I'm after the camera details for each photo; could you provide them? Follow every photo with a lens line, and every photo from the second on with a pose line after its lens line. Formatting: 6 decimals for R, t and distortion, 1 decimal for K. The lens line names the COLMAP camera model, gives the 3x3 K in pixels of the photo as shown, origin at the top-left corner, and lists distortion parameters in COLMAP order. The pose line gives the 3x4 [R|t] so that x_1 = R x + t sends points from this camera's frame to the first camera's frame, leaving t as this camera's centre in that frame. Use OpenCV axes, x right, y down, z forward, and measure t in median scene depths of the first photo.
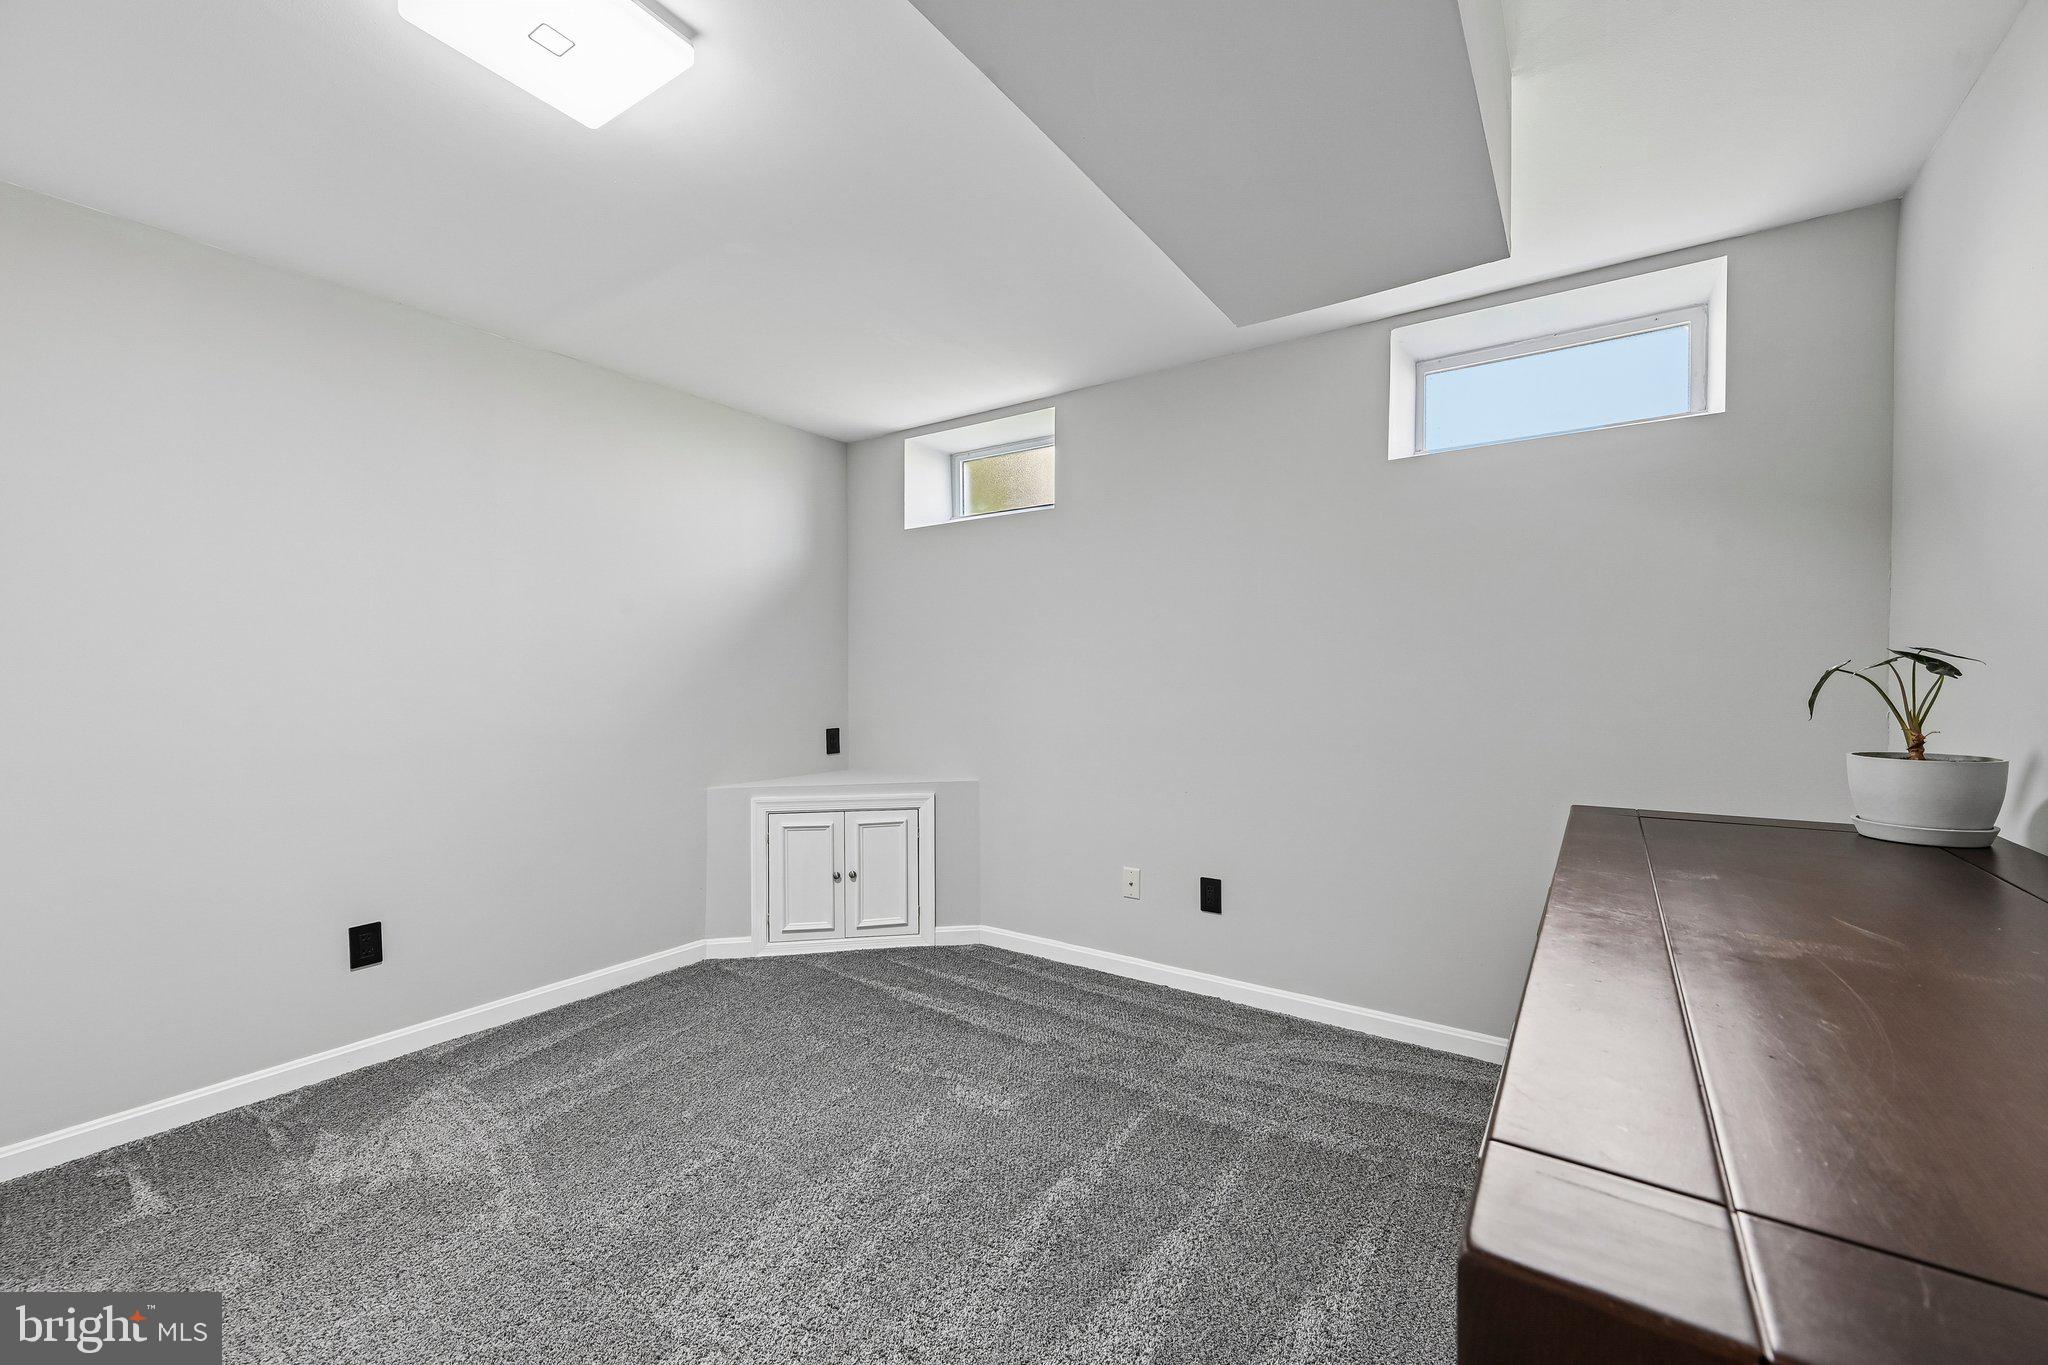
lens RADIAL K [[806.7, 0, 1040.5], [0, 806.7, 685.5], [0, 0, 1]] dist [0.000929, 0.000198]
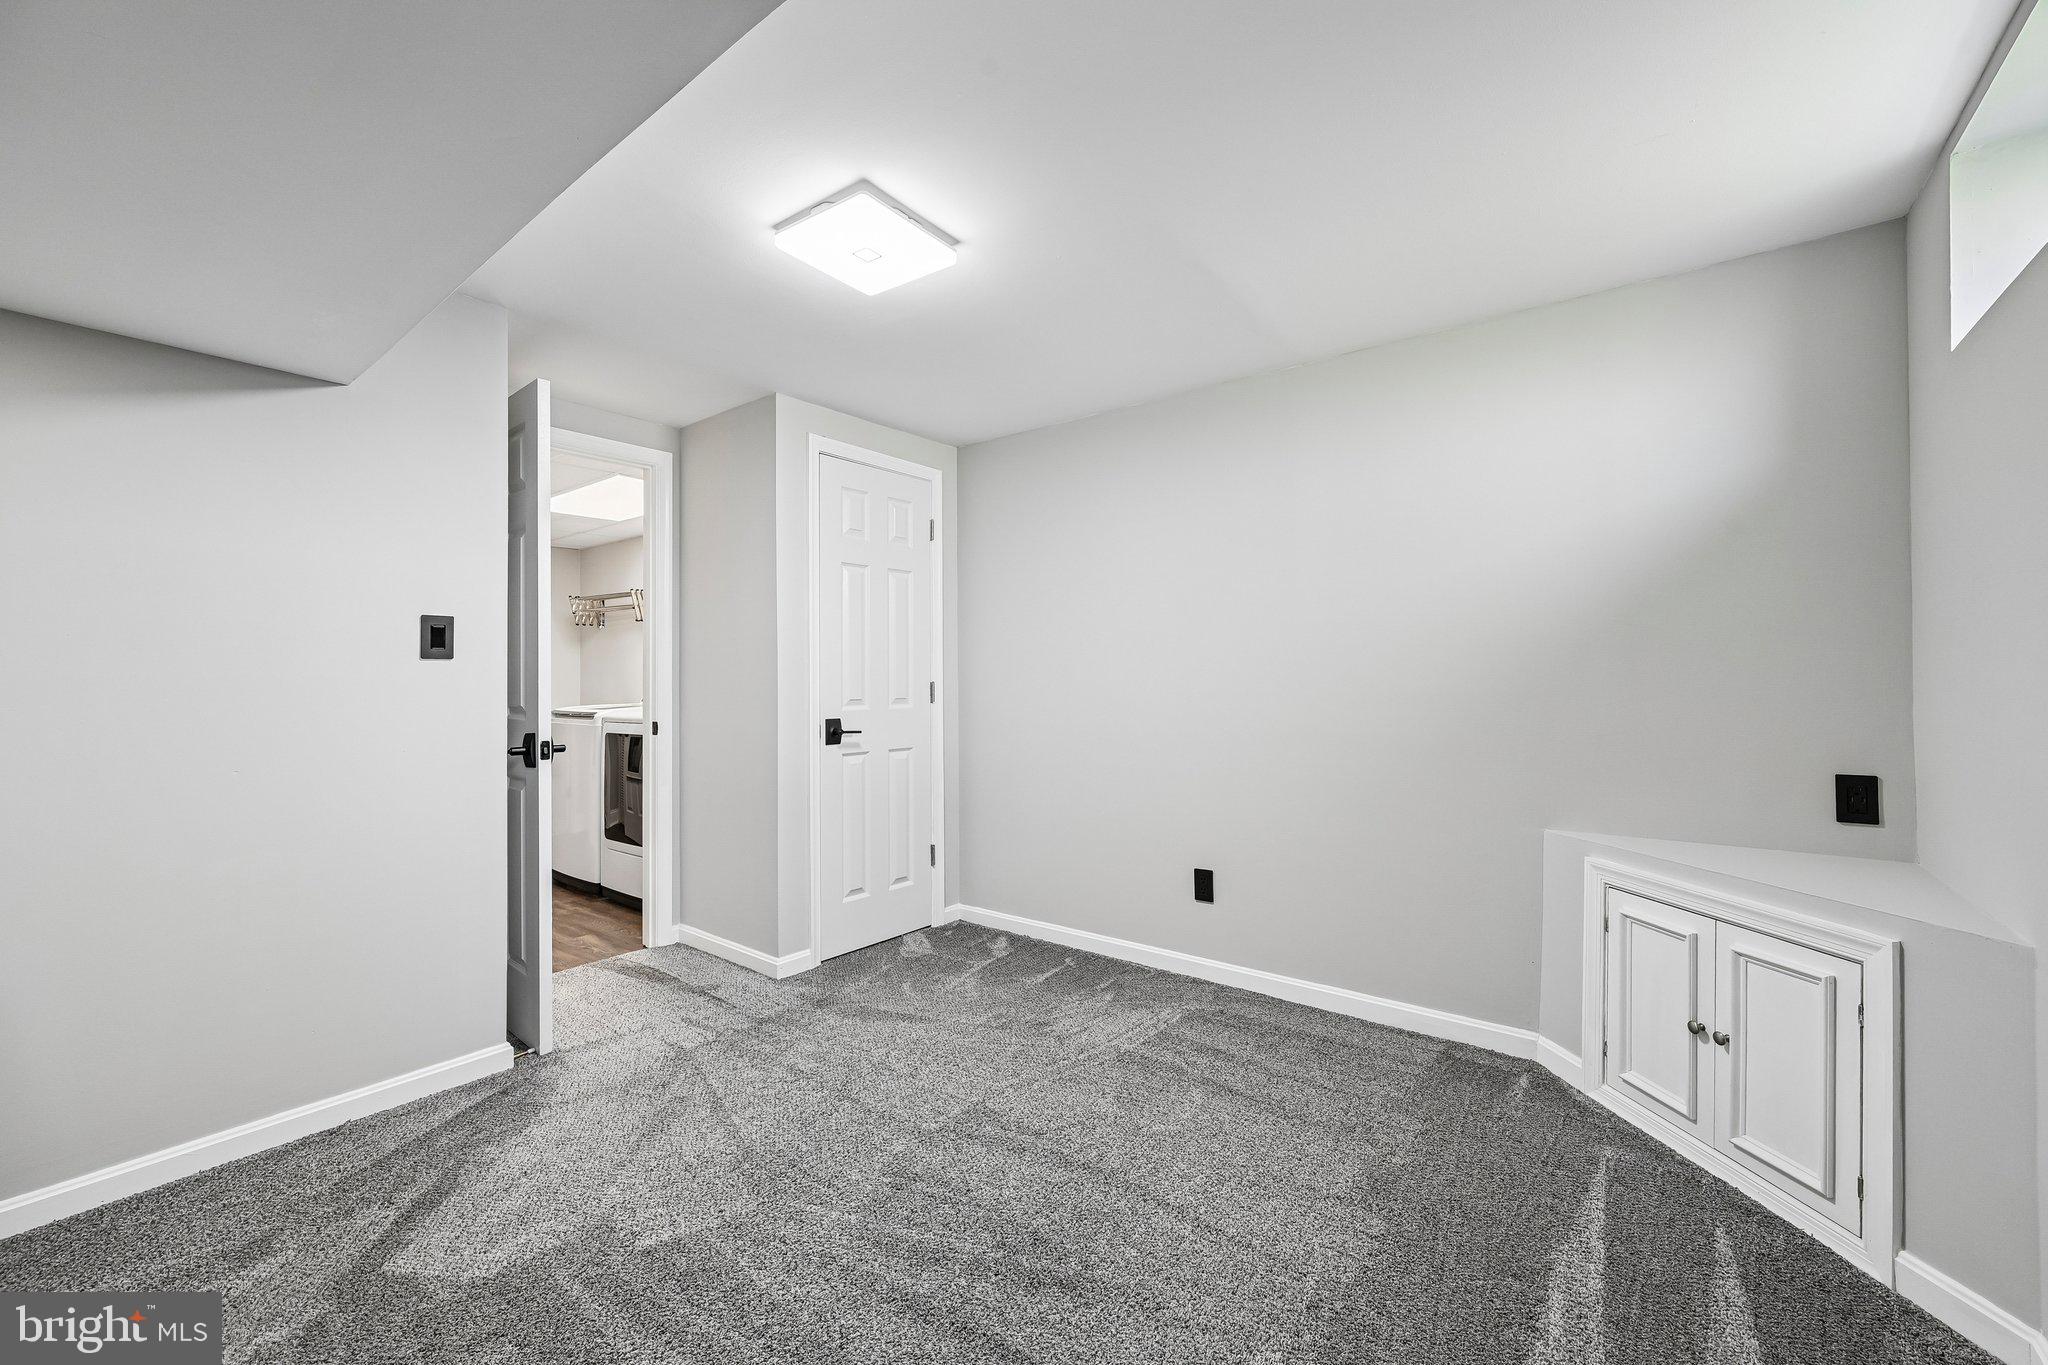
lens RADIAL K [[806.7, 0, 1040.5], [0, 806.7, 685.5], [0, 0, 1]] dist [0.000929, 0.000198]
pose [[-0.054938, -0.001164, -0.998489, 0.345290], [-0.012440, 0.999923, -0.000481, 0.001565], [0.998412, 0.012395, -0.054948, 0.578673]]
